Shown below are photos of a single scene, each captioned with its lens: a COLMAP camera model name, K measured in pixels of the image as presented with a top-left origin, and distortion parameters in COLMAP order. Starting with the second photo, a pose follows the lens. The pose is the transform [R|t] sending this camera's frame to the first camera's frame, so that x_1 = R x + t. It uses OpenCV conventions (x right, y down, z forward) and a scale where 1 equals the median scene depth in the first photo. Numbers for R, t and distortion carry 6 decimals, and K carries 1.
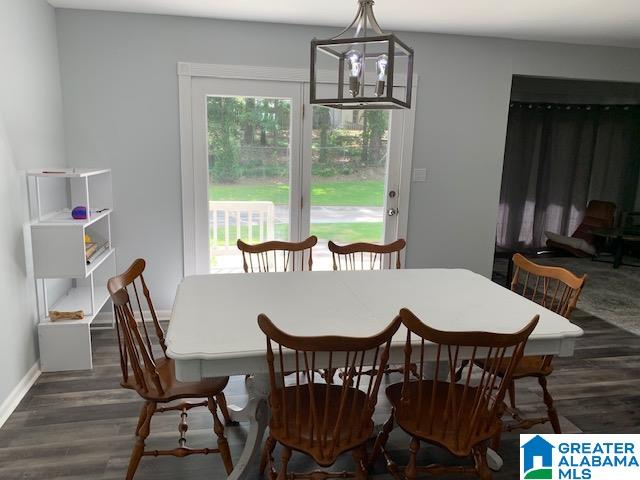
lens RADIAL K [[490.7, 0, 317.8], [0, 490.7, 235.3], [0, 0, 1]] dist [0.039494, -0.038881]
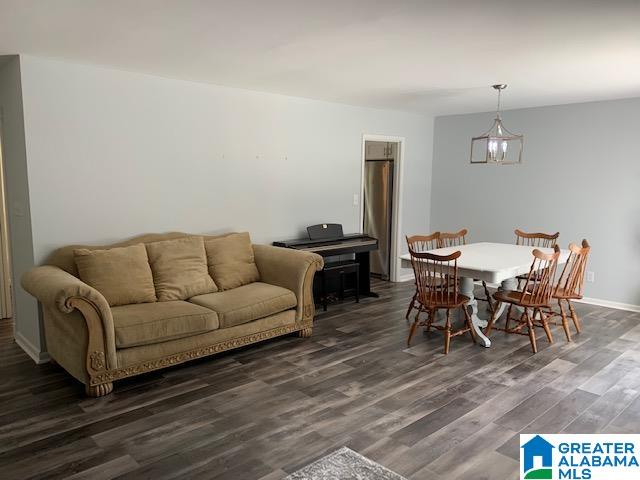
lens RADIAL K [[490.7, 0, 313.1], [0, 490.7, 246.5], [0, 0, 1]] dist [0.039494, -0.038881]
pose [[-0.857700, 0.037359, -0.512792, 0.619381], [-0.130812, 0.948680, 0.287914, -0.138691], [0.497232, 0.314023, -0.808796, 0.793020]]
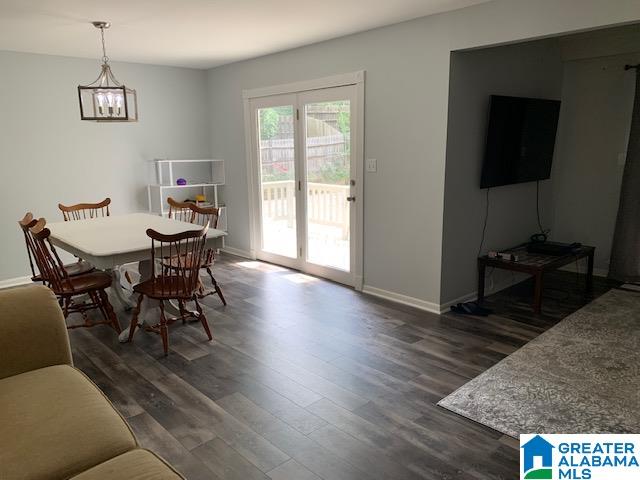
lens RADIAL K [[490.7, 0, 311.9], [0, 490.7, 246.0], [0, 0, 1]] dist [0.039494, -0.038881]
pose [[0.500481, 0.143157, -0.853830, 0.669352], [-0.128367, 0.987603, 0.090342, -0.019819], [0.856178, 0.064389, 0.512653, 0.228837]]
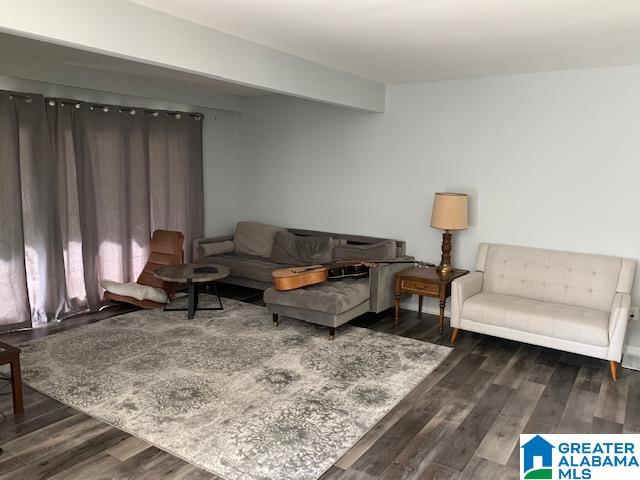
lens RADIAL K [[490.7, 0, 316.9], [0, 490.7, 241.3], [0, 0, 1]] dist [0.039494, -0.038881]
pose [[0.717674, -0.115490, 0.686736, 0.206602], [0.124906, 0.991508, 0.036211, -0.052767], [-0.685086, 0.059790, 0.726005, 0.269044]]
